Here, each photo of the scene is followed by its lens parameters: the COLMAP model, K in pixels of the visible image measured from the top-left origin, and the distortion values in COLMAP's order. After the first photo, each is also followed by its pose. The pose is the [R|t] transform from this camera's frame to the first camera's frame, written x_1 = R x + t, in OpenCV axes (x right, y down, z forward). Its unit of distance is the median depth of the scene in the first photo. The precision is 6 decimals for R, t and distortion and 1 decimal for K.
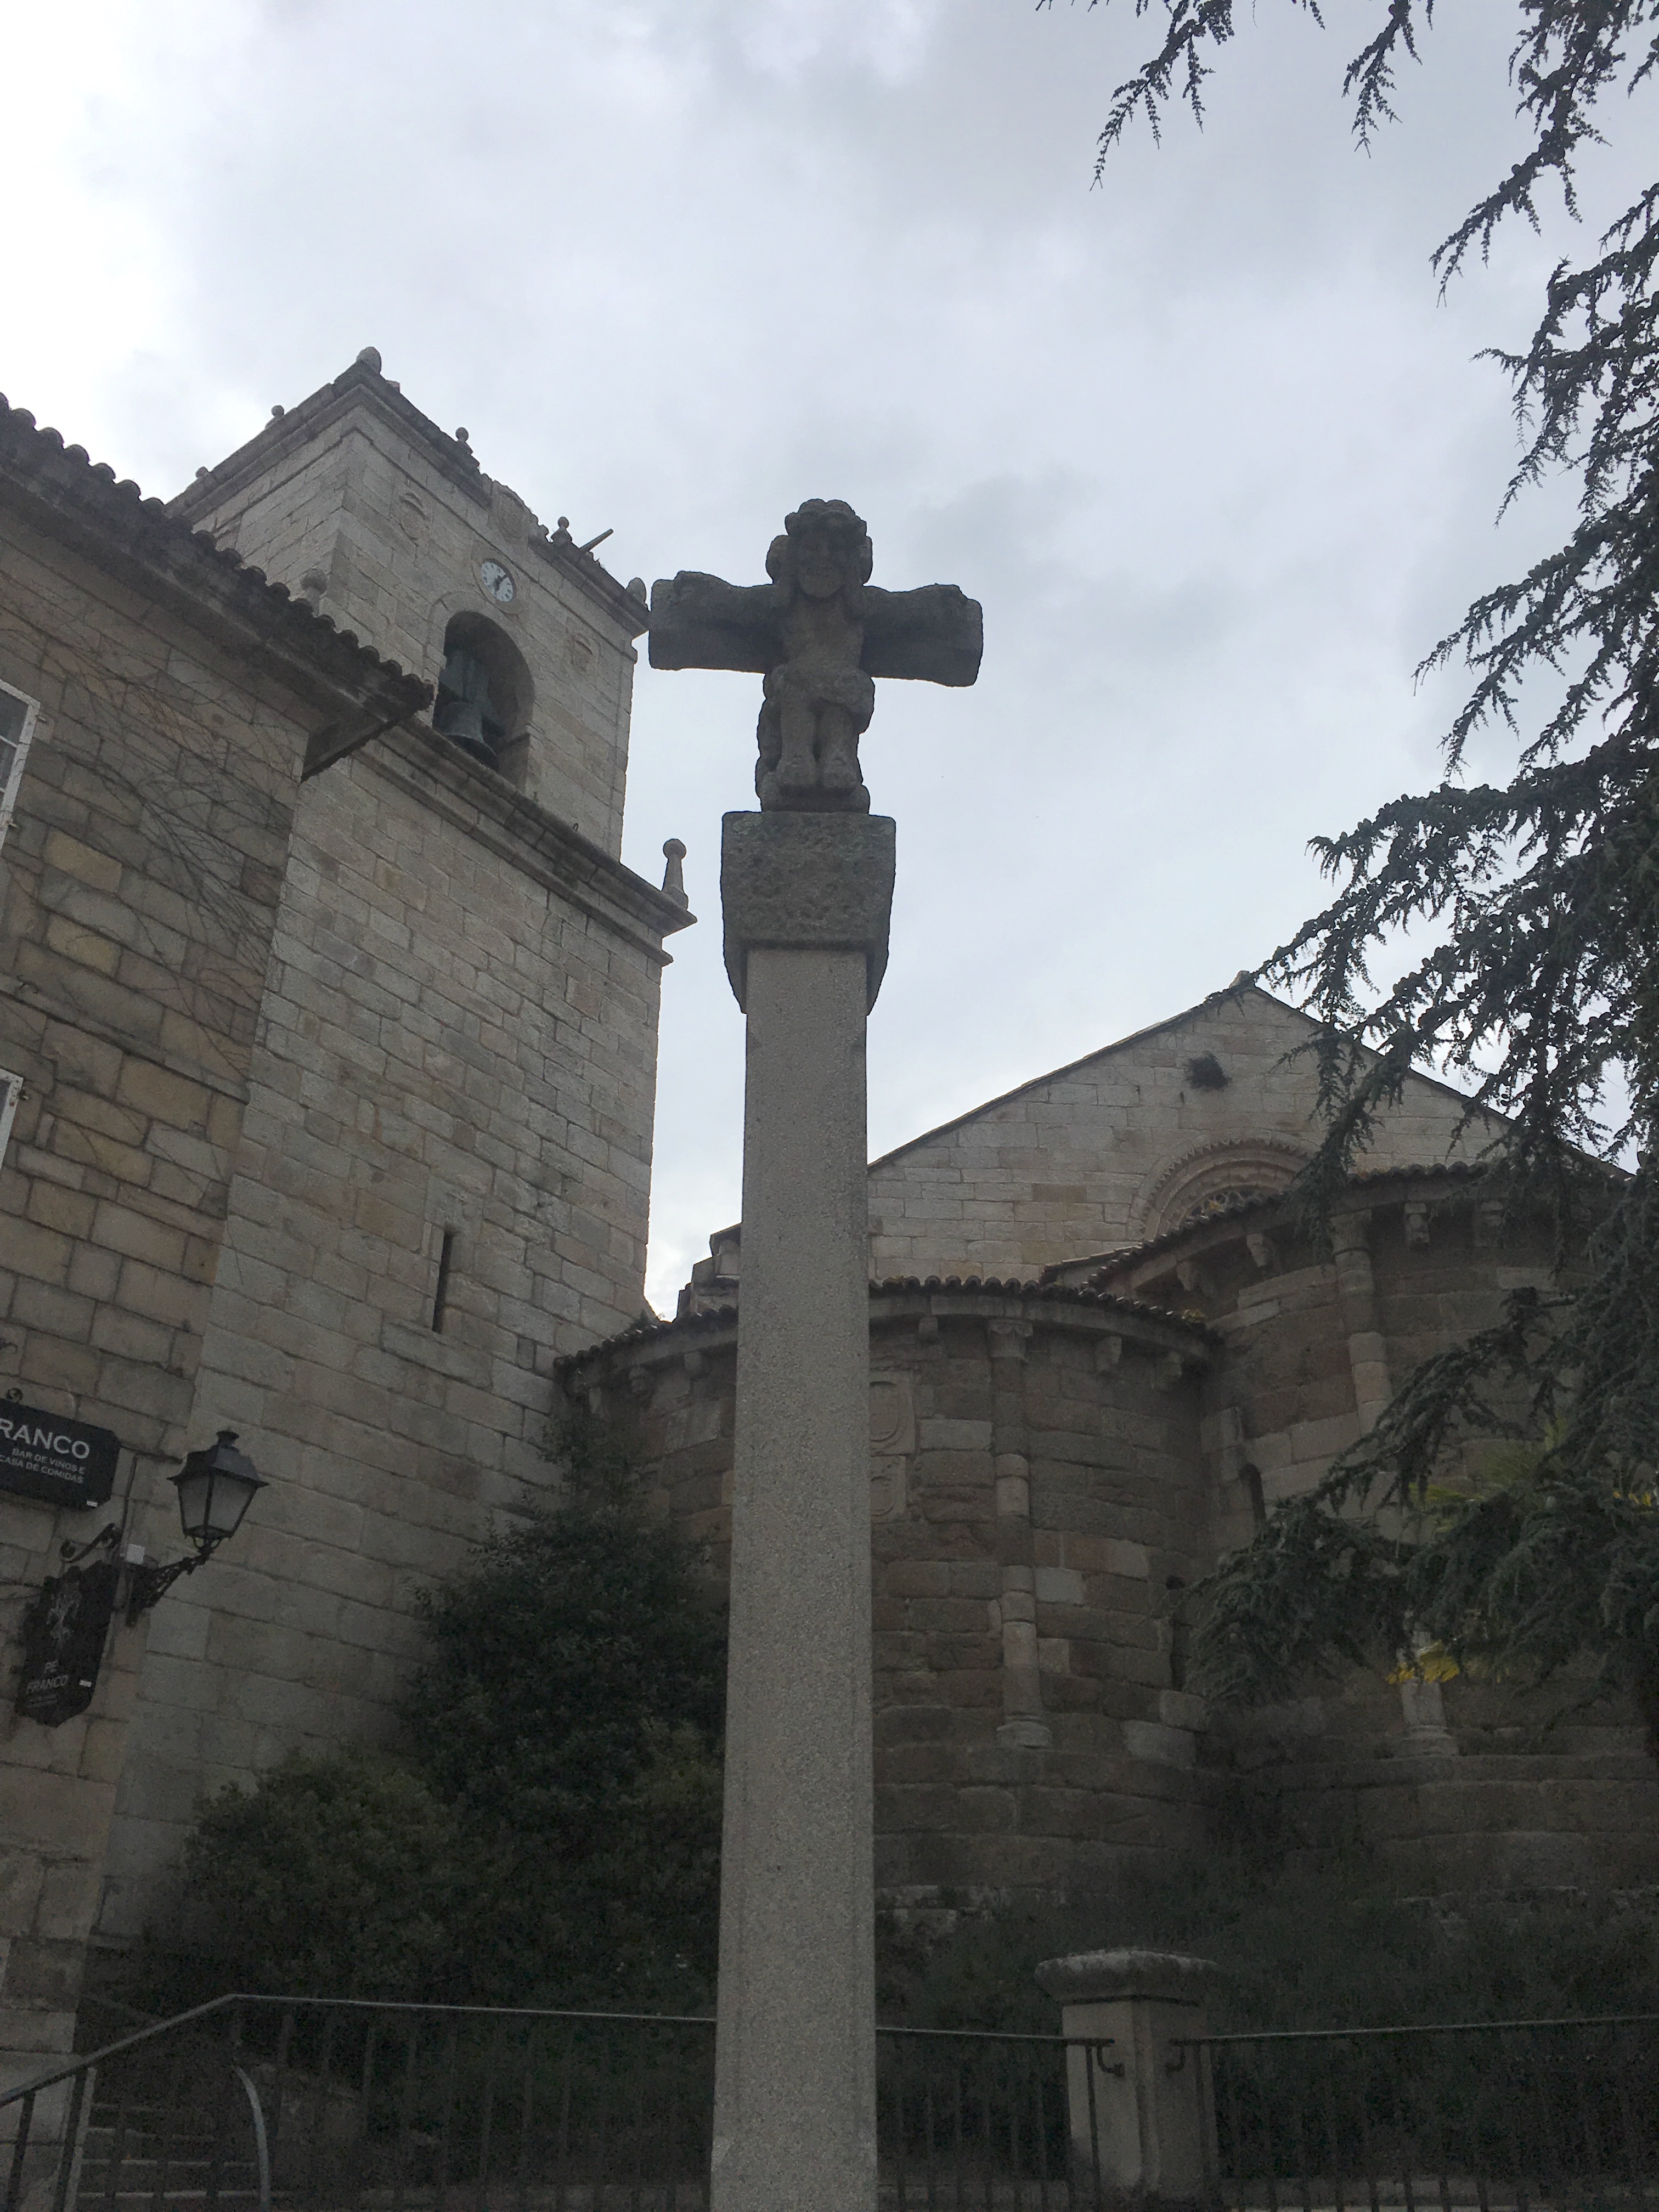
lens RADIAL K [[1876.1, 0, 829.7], [0, 1876.1, 1101.6], [0, 0, 1]] dist [0.054241, -0.020829]
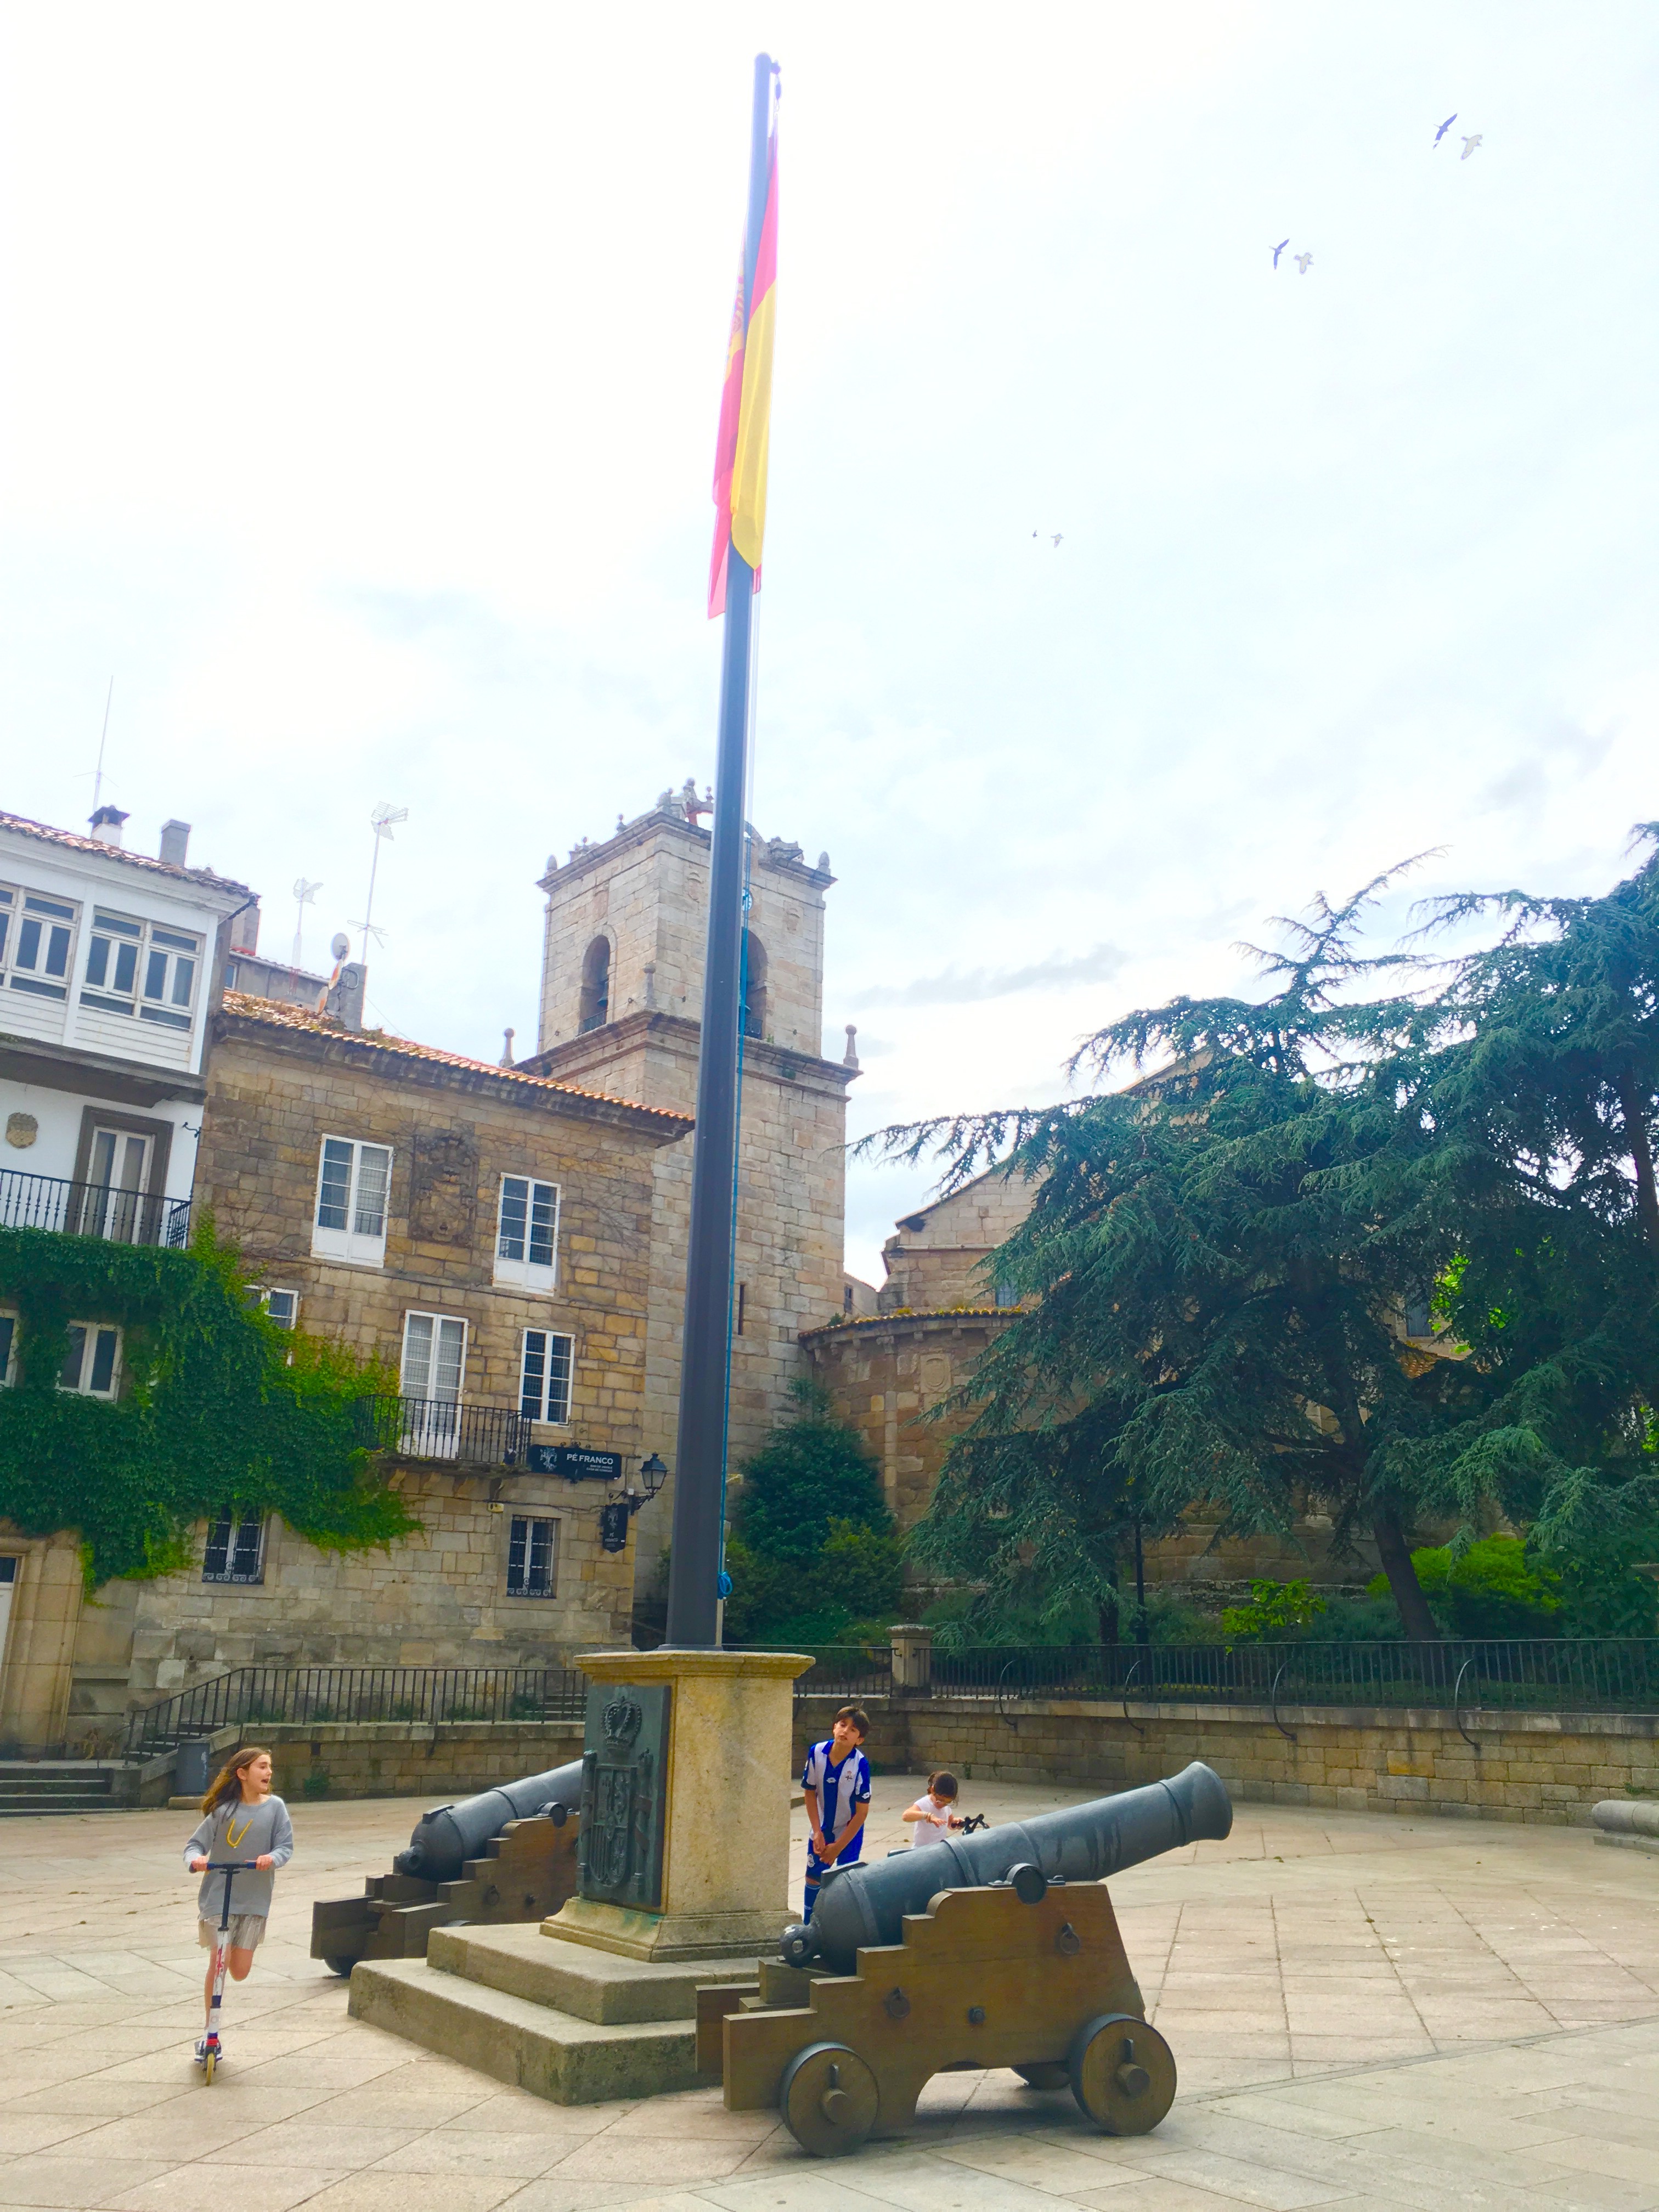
lens RADIAL K [[1876.1, 0, 831.0], [0, 1876.1, 1106.7], [0, 0, 1]] dist [0.054241, -0.020829]
pose [[0.976453, -0.050453, -0.209746, 0.444625], [0.092840, 0.975905, 0.197460, -0.677440], [0.194730, -0.212283, 0.957610, -1.234365]]
